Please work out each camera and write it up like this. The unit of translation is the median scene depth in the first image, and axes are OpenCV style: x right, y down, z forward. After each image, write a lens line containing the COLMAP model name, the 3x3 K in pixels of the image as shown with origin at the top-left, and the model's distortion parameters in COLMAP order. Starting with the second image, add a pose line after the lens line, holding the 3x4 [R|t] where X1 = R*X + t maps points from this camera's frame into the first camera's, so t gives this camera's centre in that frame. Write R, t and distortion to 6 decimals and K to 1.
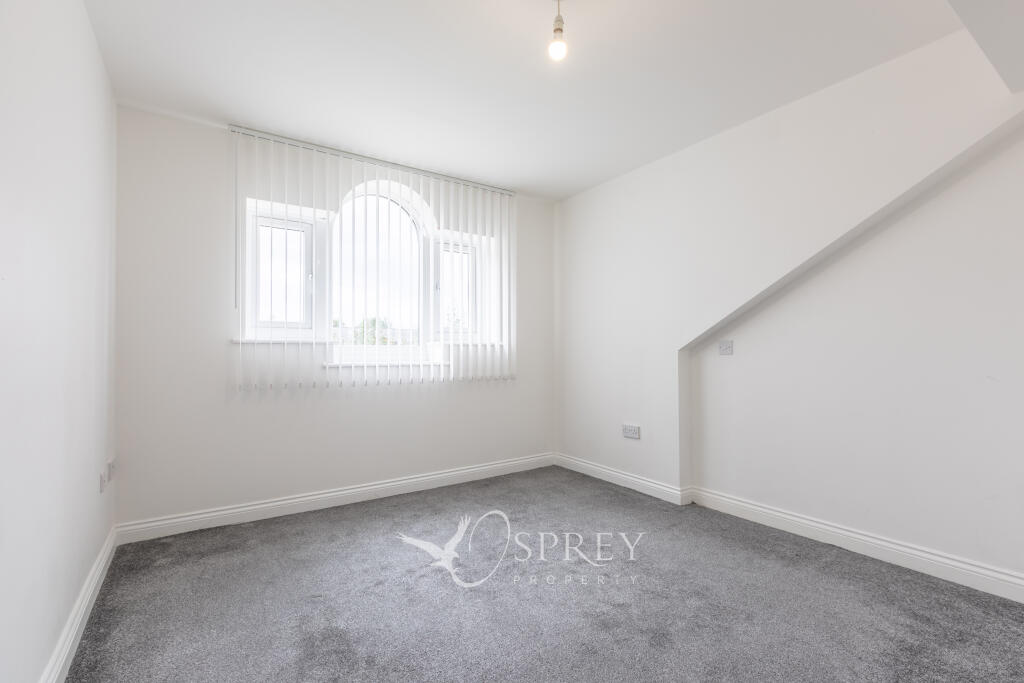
lens RADIAL K [[452.8, 0, 512.0], [0, 452.8, 341.5], [0, 0, 1]] dist [-0.001368, -0.000997]
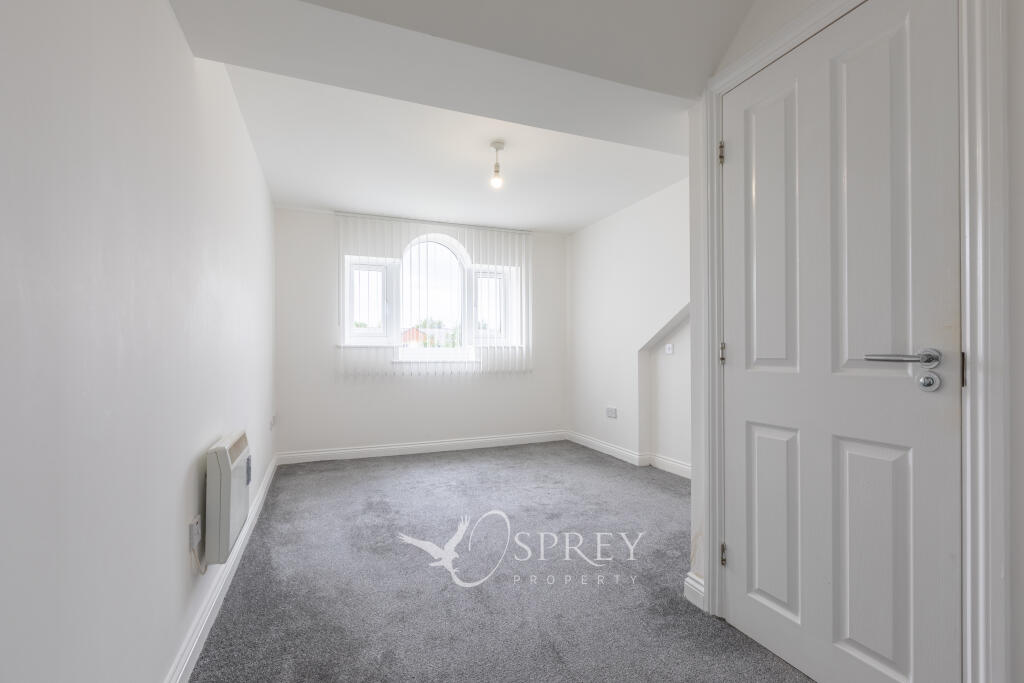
lens RADIAL K [[452.8, 0, 512.0], [0, 452.8, 341.5], [0, 0, 1]] dist [-0.001368, -0.000997]
pose [[0.978443, -0.007003, -0.206398, 0.290947], [0.007476, 0.999971, 0.001512, -0.012998], [0.206382, -0.003022, 0.978467, -0.404176]]
